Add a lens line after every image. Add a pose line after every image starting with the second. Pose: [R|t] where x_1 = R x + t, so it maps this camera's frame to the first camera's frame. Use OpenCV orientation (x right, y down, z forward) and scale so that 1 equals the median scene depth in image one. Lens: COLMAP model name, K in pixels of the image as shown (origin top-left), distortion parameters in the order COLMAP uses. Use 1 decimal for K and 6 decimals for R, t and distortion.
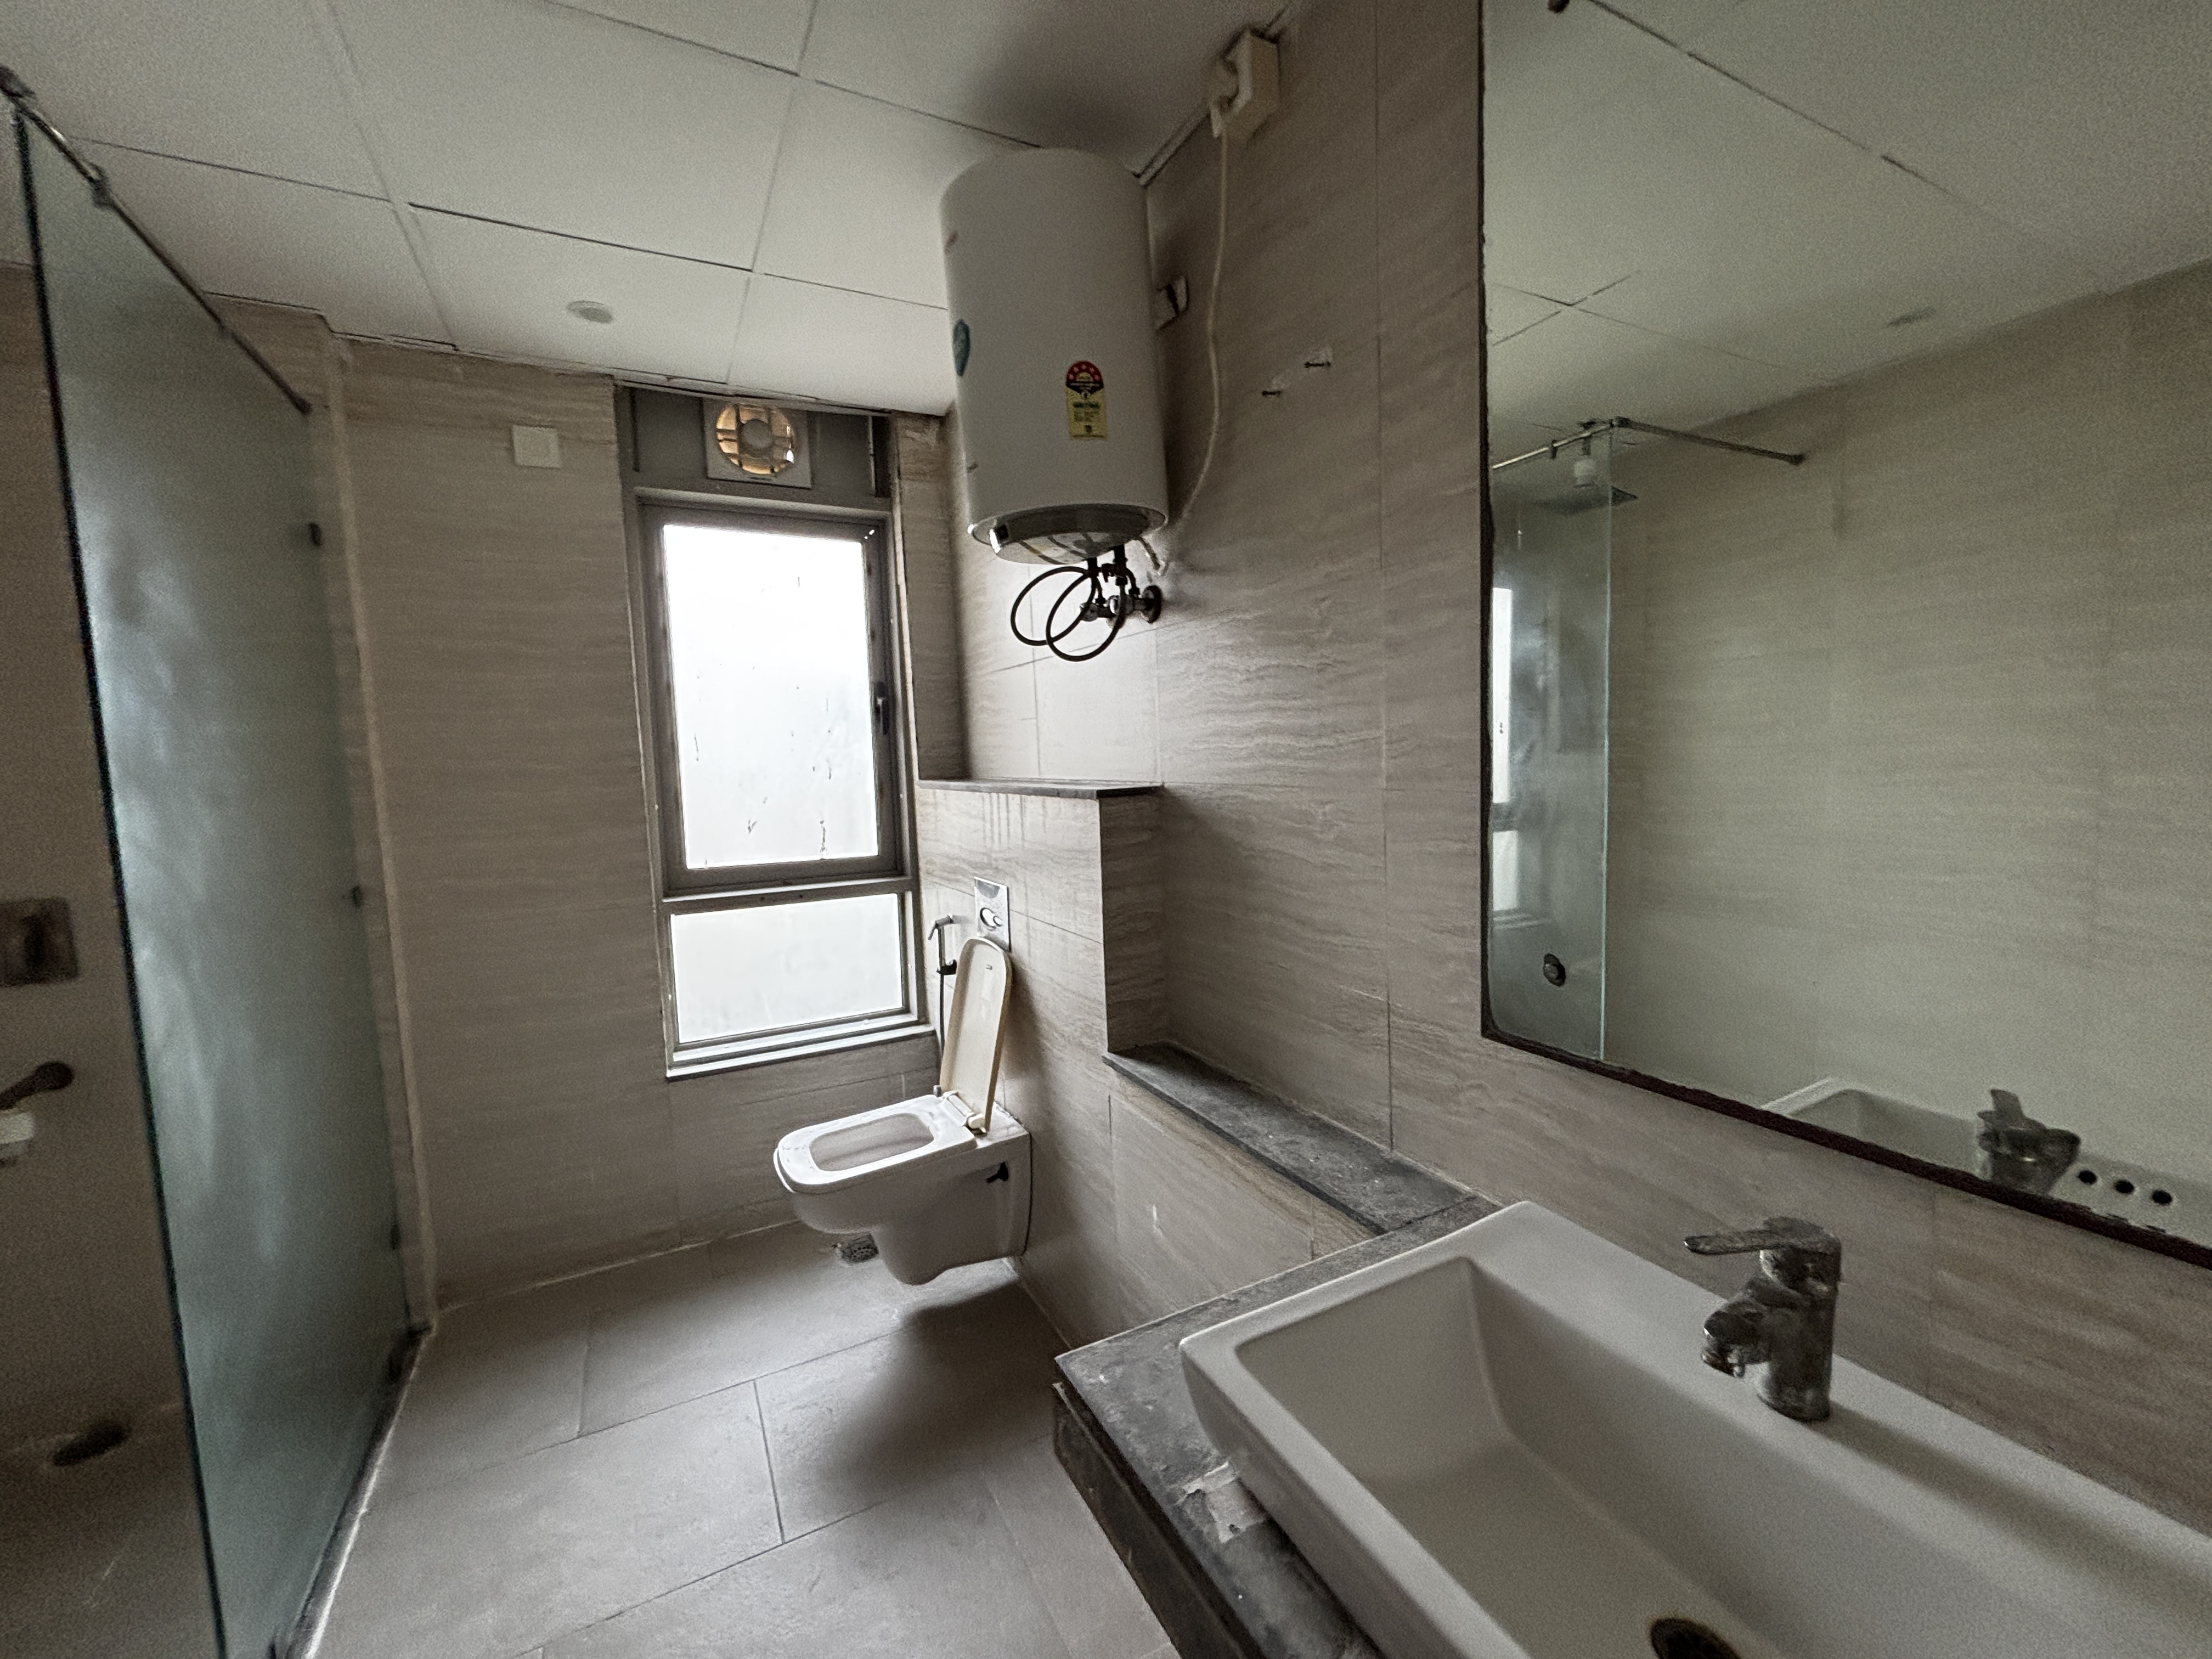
lens RADIAL K [[888.2, 0, 1099.0], [0, 888.2, 823.4], [0, 0, 1]] dist [-0.001068, 0.000394]
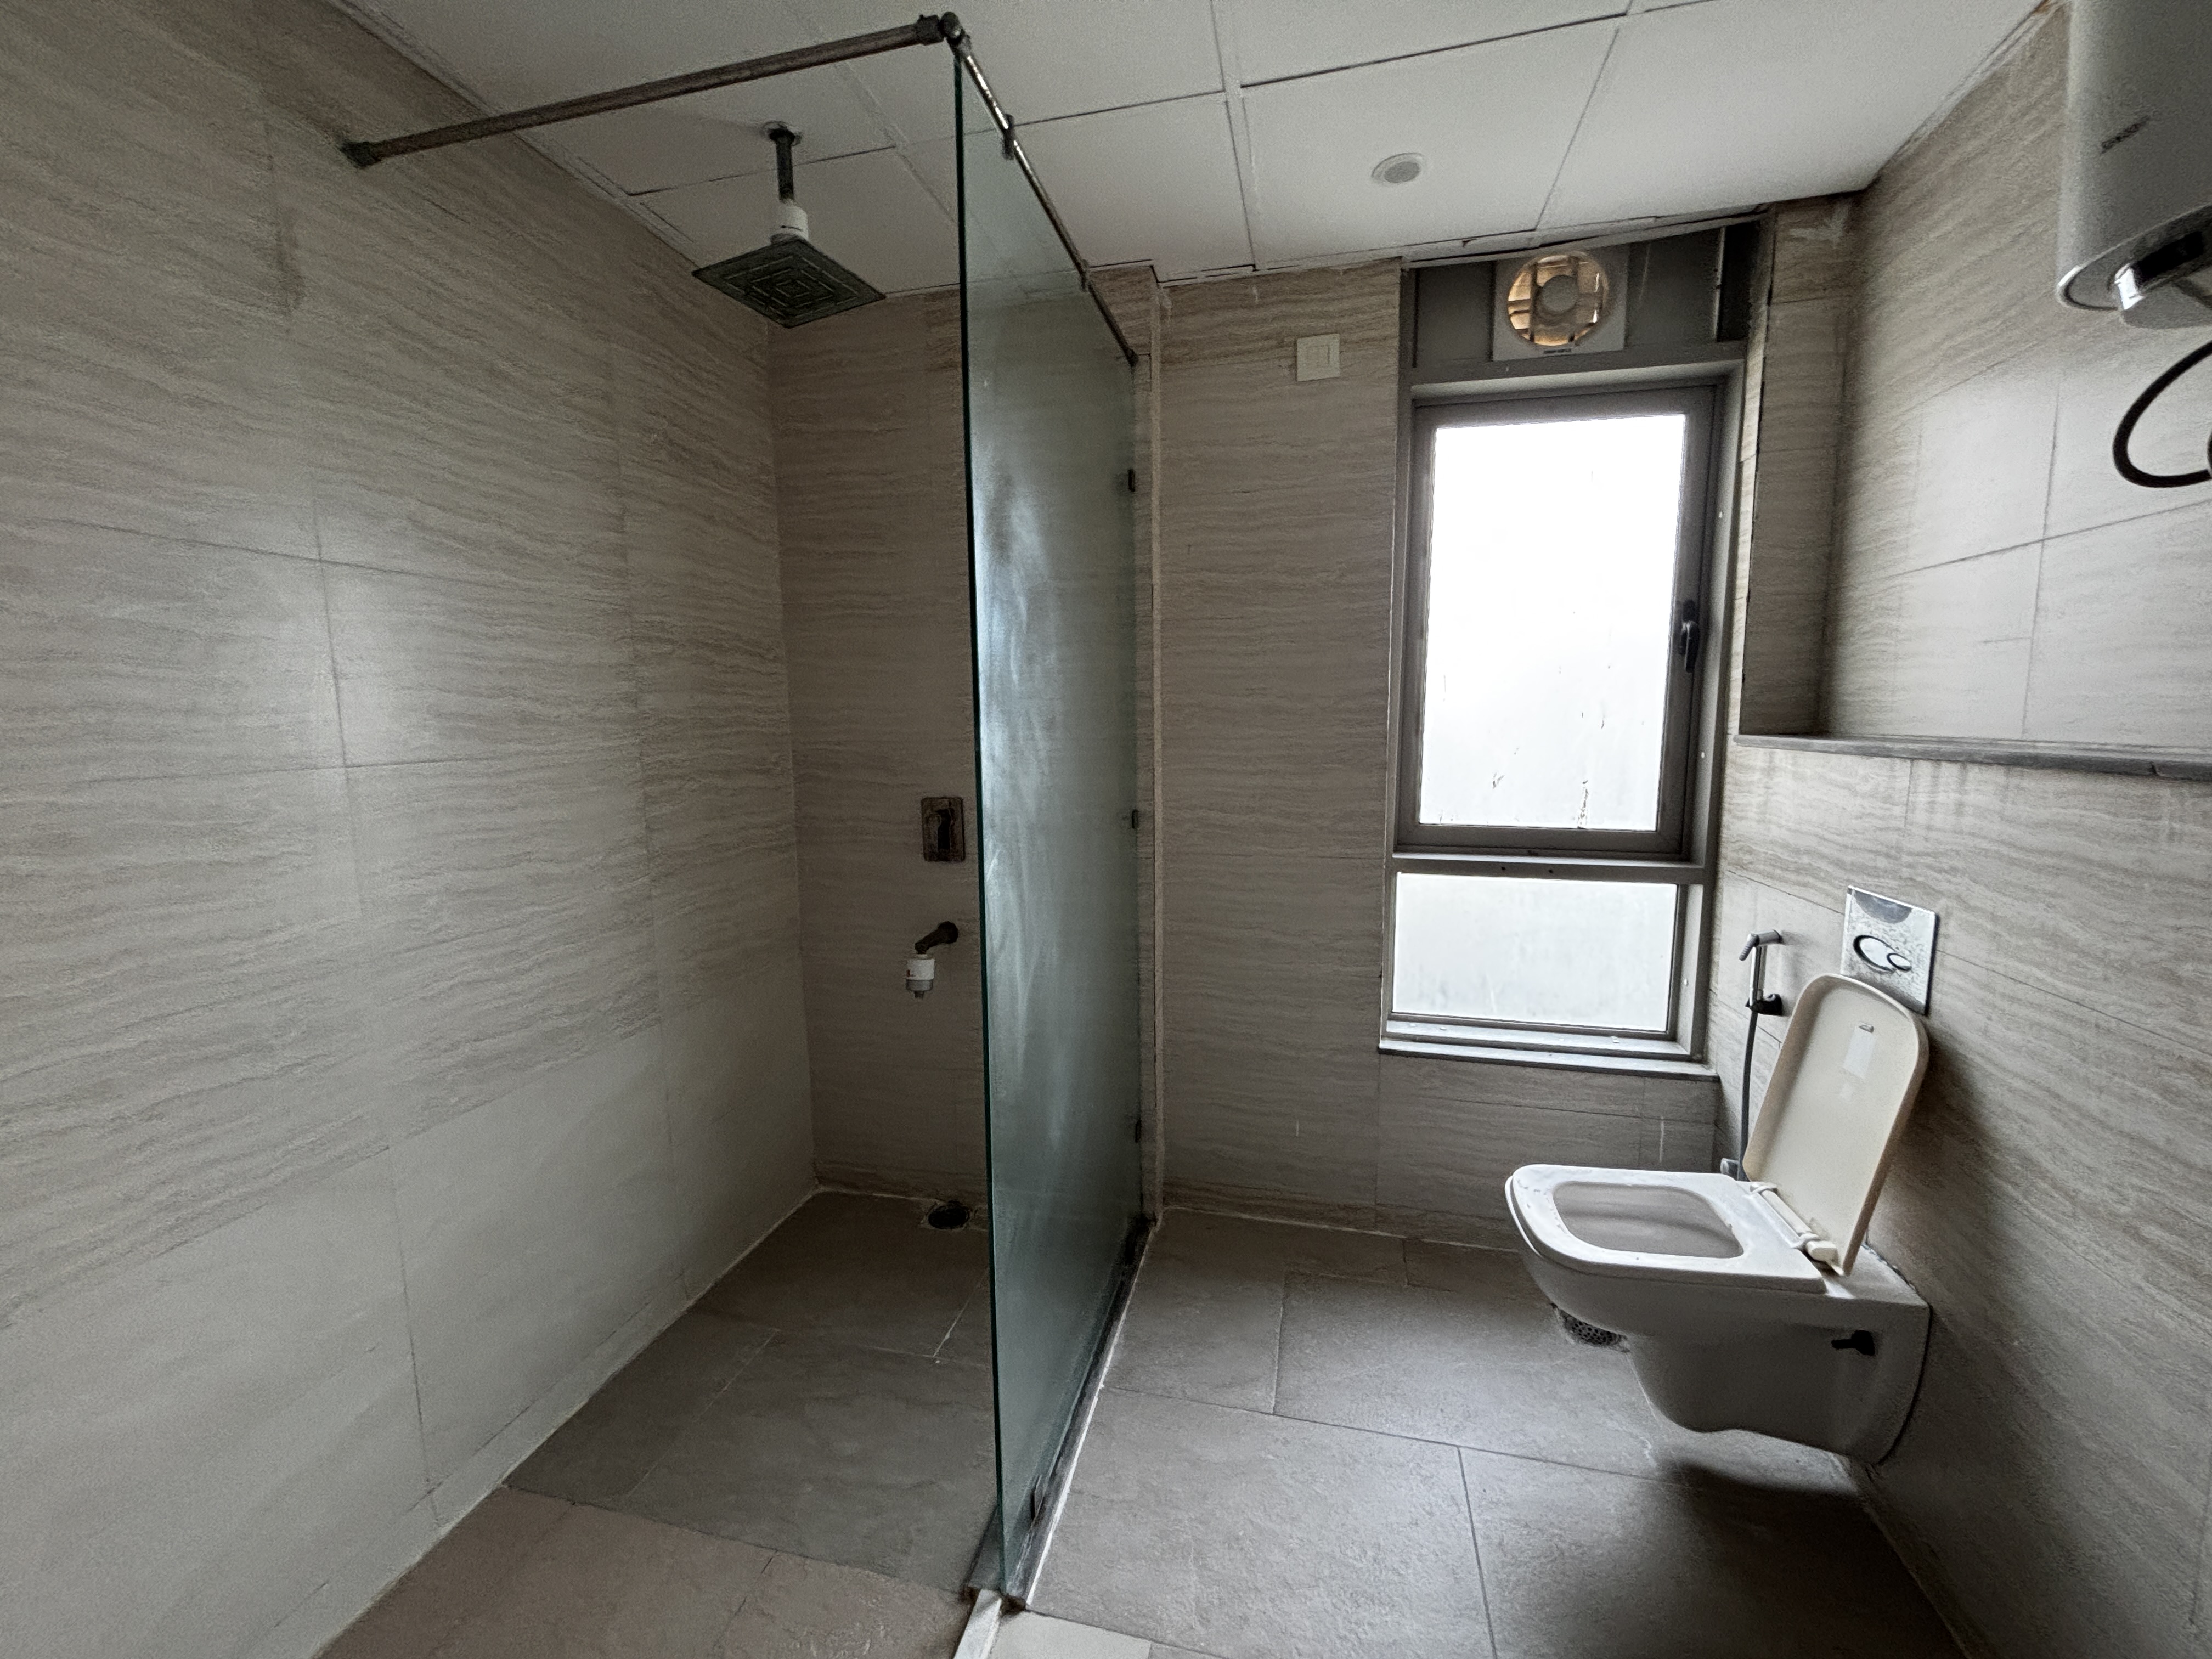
lens RADIAL K [[888.2, 0, 1099.0], [0, 888.2, 823.4], [0, 0, 1]] dist [-0.001068, 0.000394]
pose [[0.744160, 0.110939, -0.658725, -0.133669], [-0.071856, 0.993685, 0.086176, -0.002672], [0.664125, -0.016795, 0.747432, 0.138203]]
